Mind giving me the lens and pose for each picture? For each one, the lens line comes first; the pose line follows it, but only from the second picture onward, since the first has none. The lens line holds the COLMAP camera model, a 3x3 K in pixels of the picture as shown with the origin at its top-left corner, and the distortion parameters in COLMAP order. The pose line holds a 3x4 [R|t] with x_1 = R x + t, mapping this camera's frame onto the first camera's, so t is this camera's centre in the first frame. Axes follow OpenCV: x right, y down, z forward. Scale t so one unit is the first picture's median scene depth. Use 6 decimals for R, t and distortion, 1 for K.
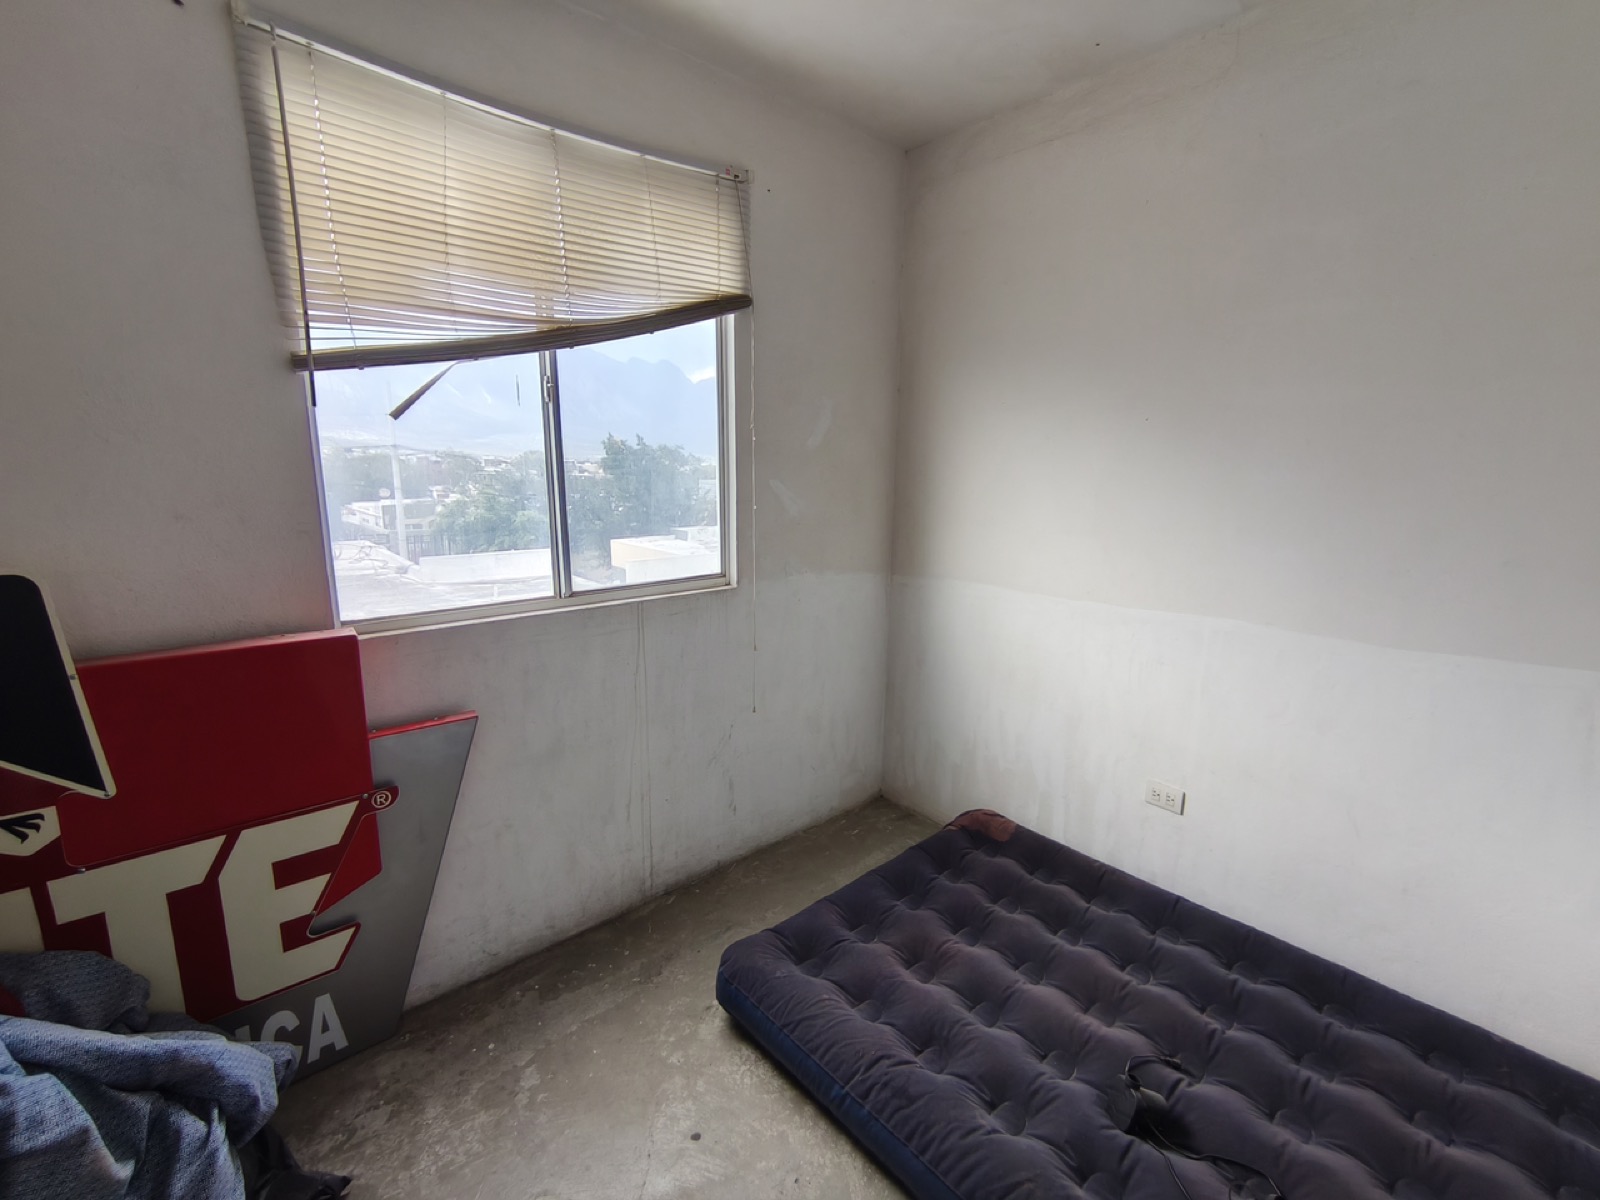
lens RADIAL K [[704.0, 0, 805.2], [0, 704.0, 601.7], [0, 0, 1]] dist [-0.008698, 0.007514]
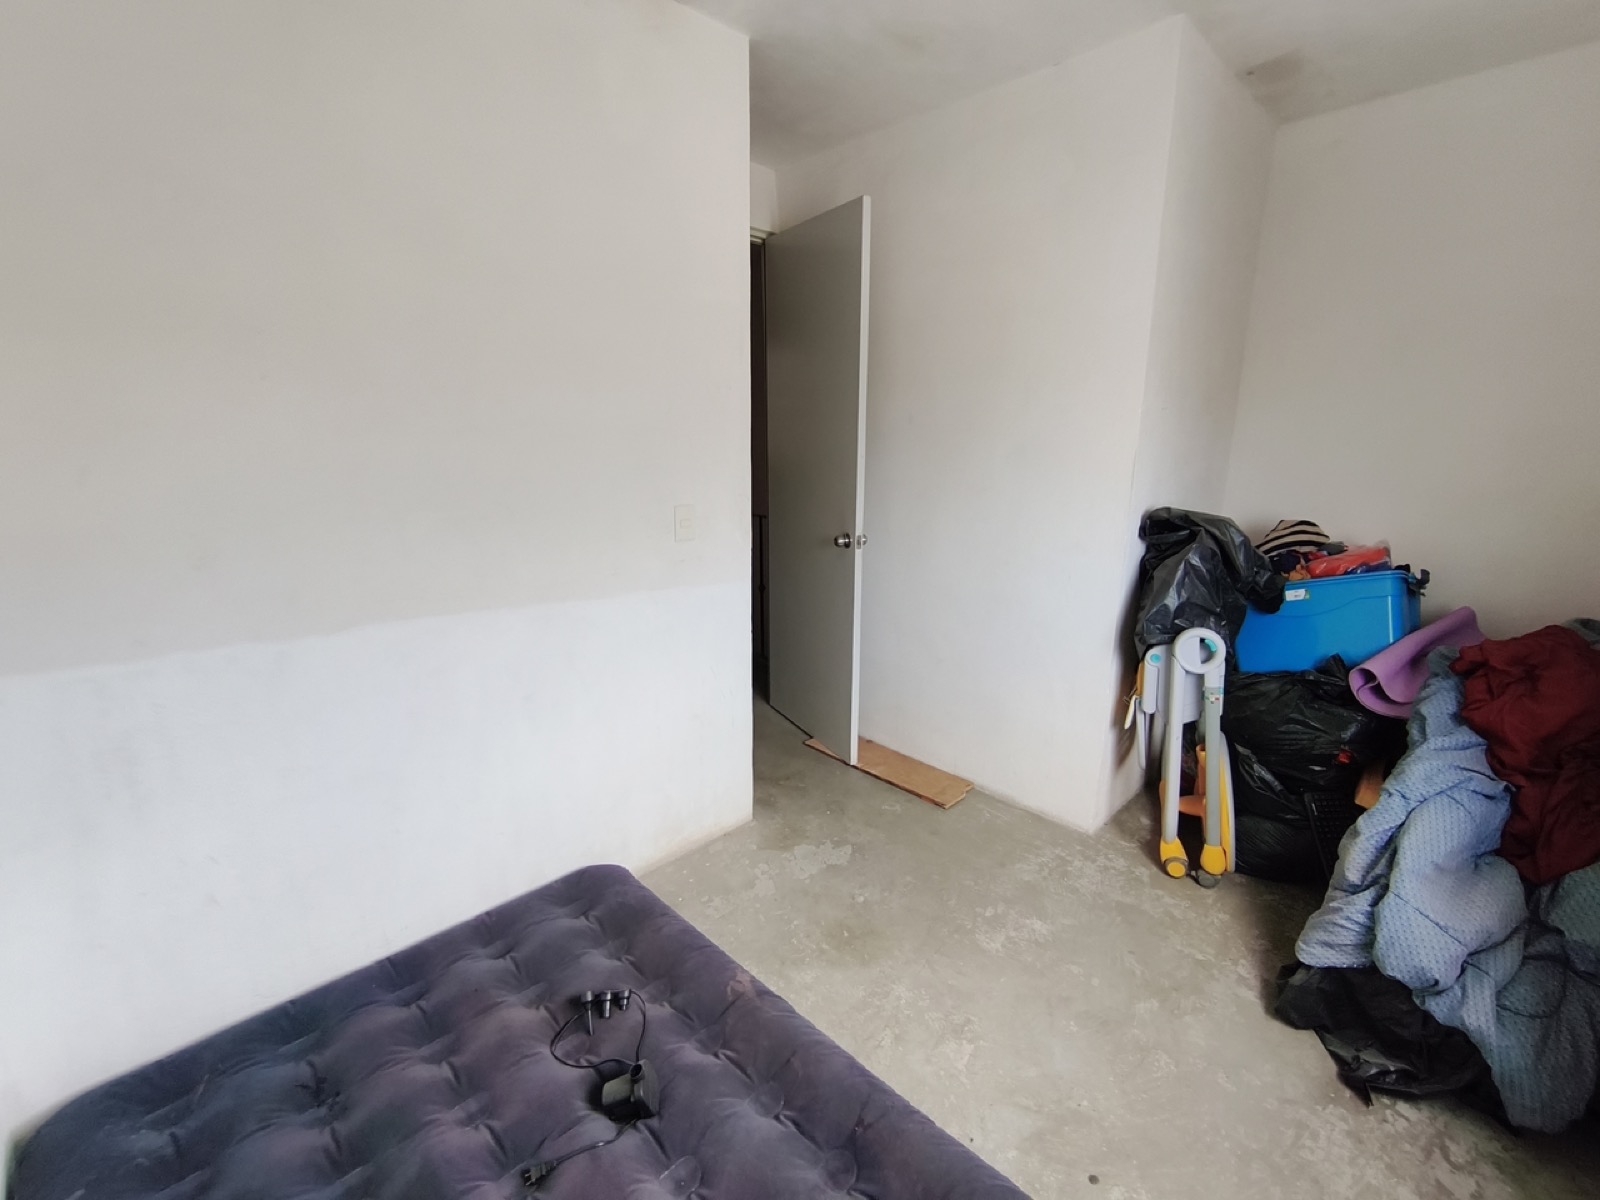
lens RADIAL K [[704.0, 0, 805.2], [0, 704.0, 601.7], [0, 0, 1]] dist [-0.008698, 0.007514]
pose [[-0.998832, -0.006926, -0.047829, 0.270074], [-0.026964, 0.901182, 0.432601, -0.306497], [0.040106, 0.433385, -0.900316, 1.494313]]
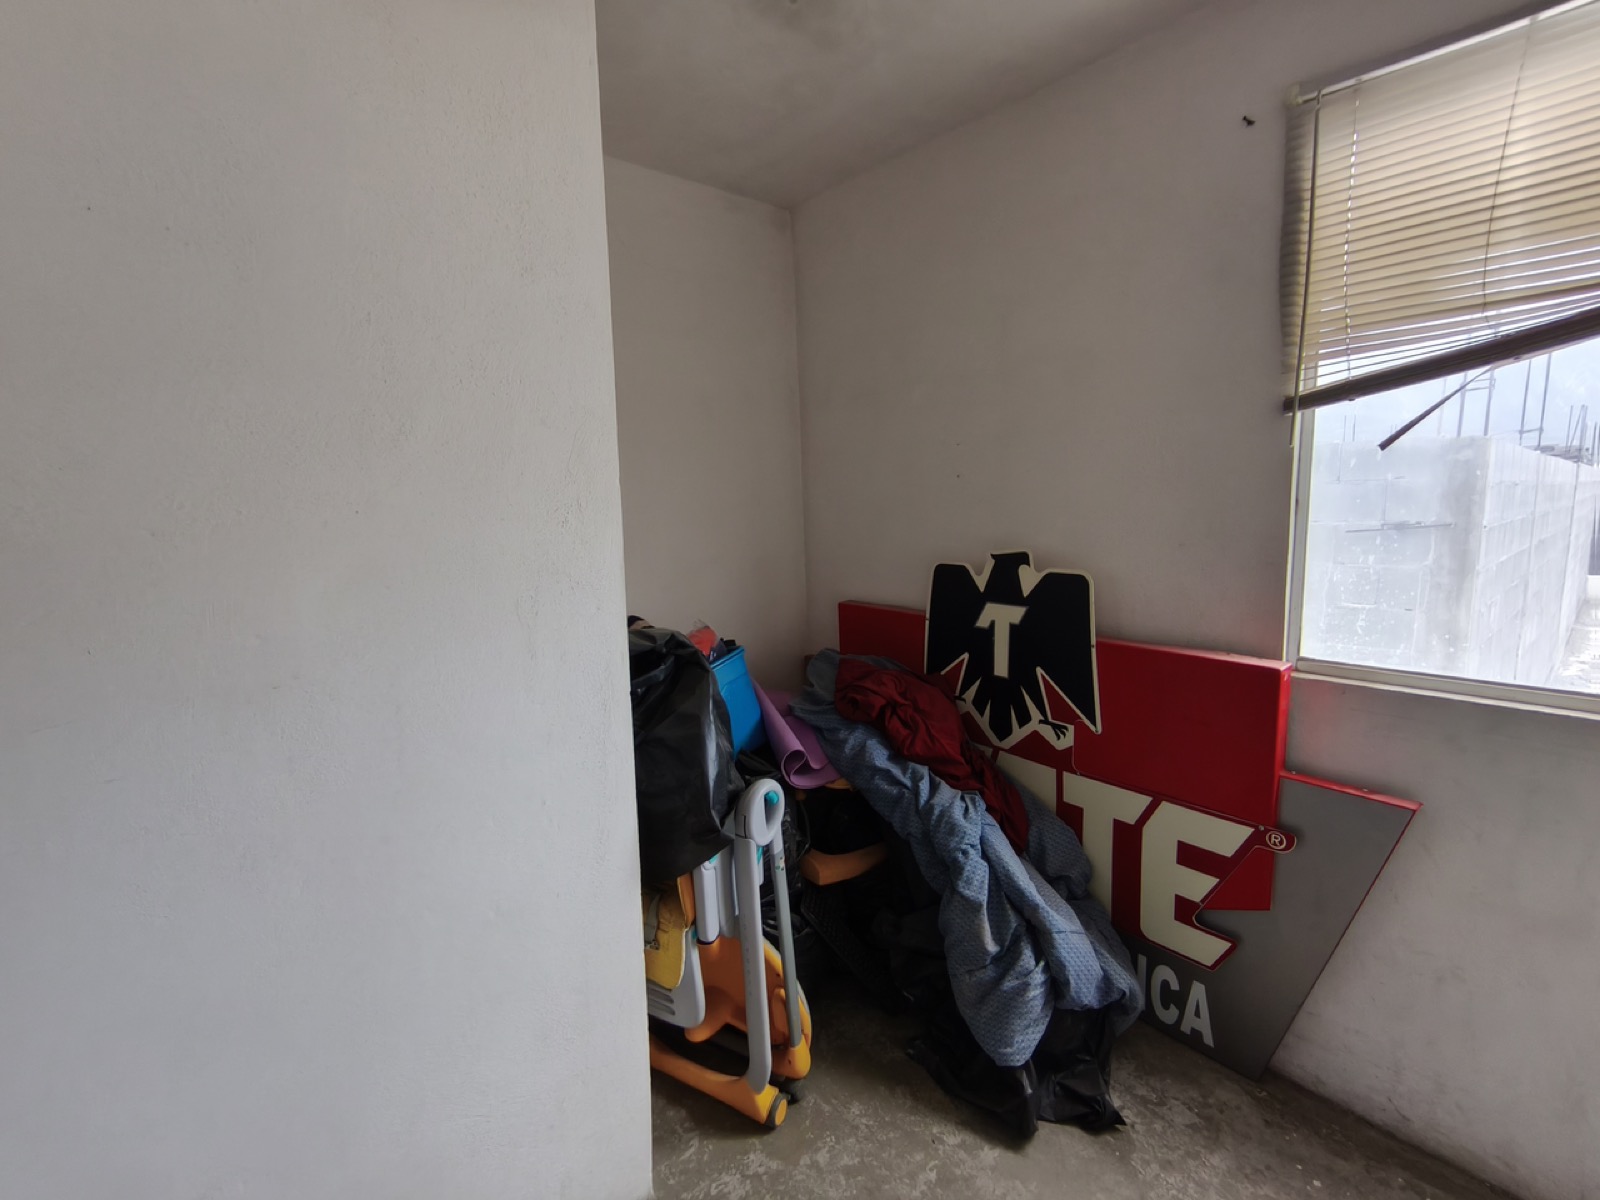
lens RADIAL K [[704.0, 0, 805.2], [0, 704.0, 601.7], [0, 0, 1]] dist [-0.008698, 0.007514]
pose [[-0.018498, 0.135307, -0.990631, 0.352279], [-0.170156, 0.975921, 0.136475, -0.068108], [0.985243, 0.171087, 0.004971, 0.310814]]
